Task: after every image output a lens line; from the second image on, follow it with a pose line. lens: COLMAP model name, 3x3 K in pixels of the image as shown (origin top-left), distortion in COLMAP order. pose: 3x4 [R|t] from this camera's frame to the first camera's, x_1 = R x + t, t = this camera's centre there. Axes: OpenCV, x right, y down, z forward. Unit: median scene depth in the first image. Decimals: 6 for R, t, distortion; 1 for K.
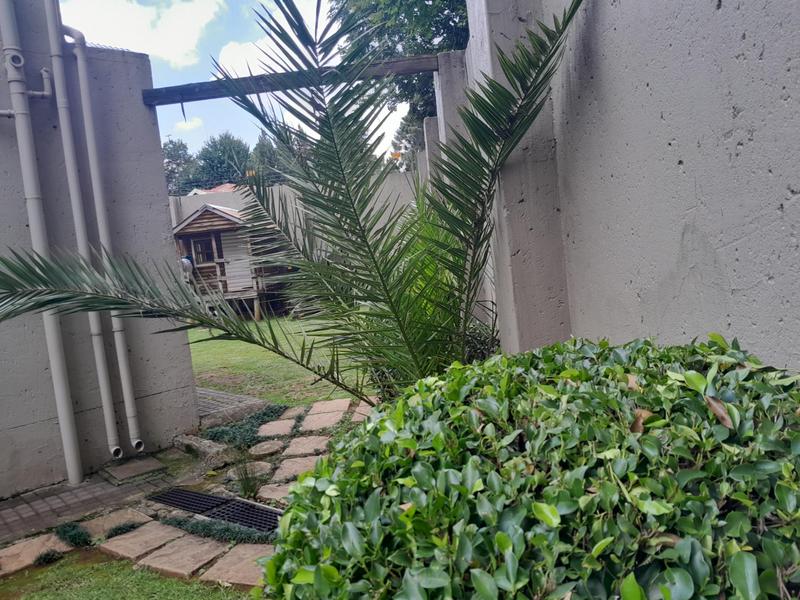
lens RADIAL K [[628.4, 0, 406.3], [0, 628.4, 294.2], [0, 0, 1]] dist [0.062924, -0.148263]
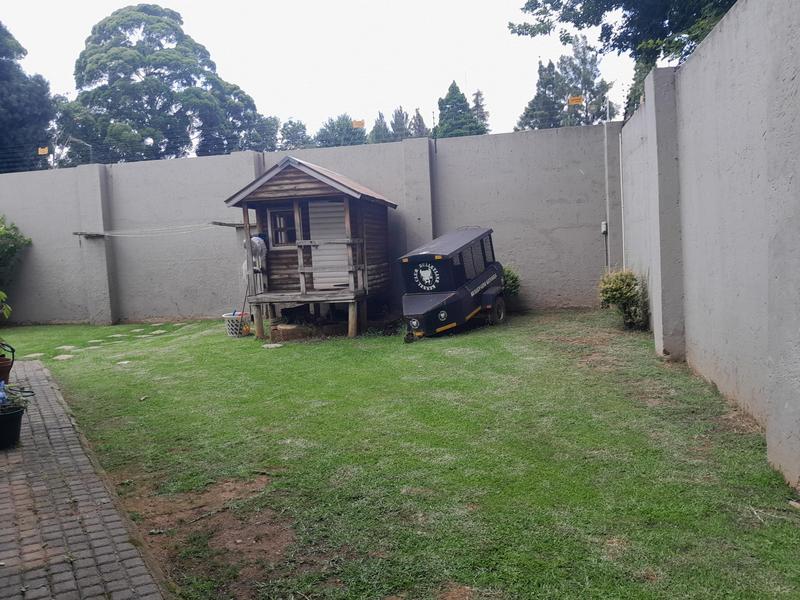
lens RADIAL K [[622.8, 0, 392.6], [0, 622.8, 293.6], [0, 0, 1]] dist [0.008372, -0.047671]
pose [[0.980133, 0.068604, -0.186098, -0.076921], [-0.065723, 0.997604, 0.021615, -0.019906], [0.187135, -0.008955, 0.982293, 0.369616]]
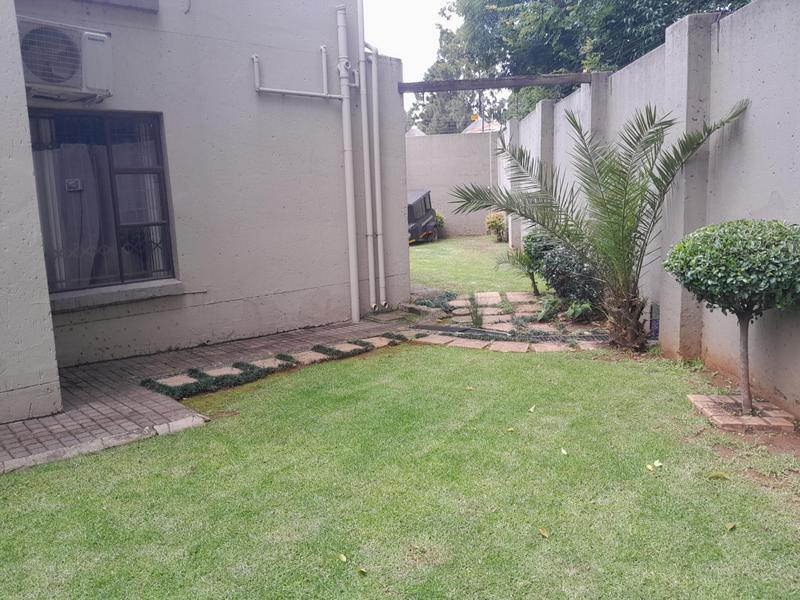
lens RADIAL K [[622.8, 0, 392.6], [0, 622.8, 293.6], [0, 0, 1]] dist [0.008372, -0.047671]
pose [[0.997469, 0.068610, -0.018668, -0.142779], [-0.066906, 0.994529, 0.080225, 0.029775], [0.024070, -0.078773, 0.996602, -0.231023]]
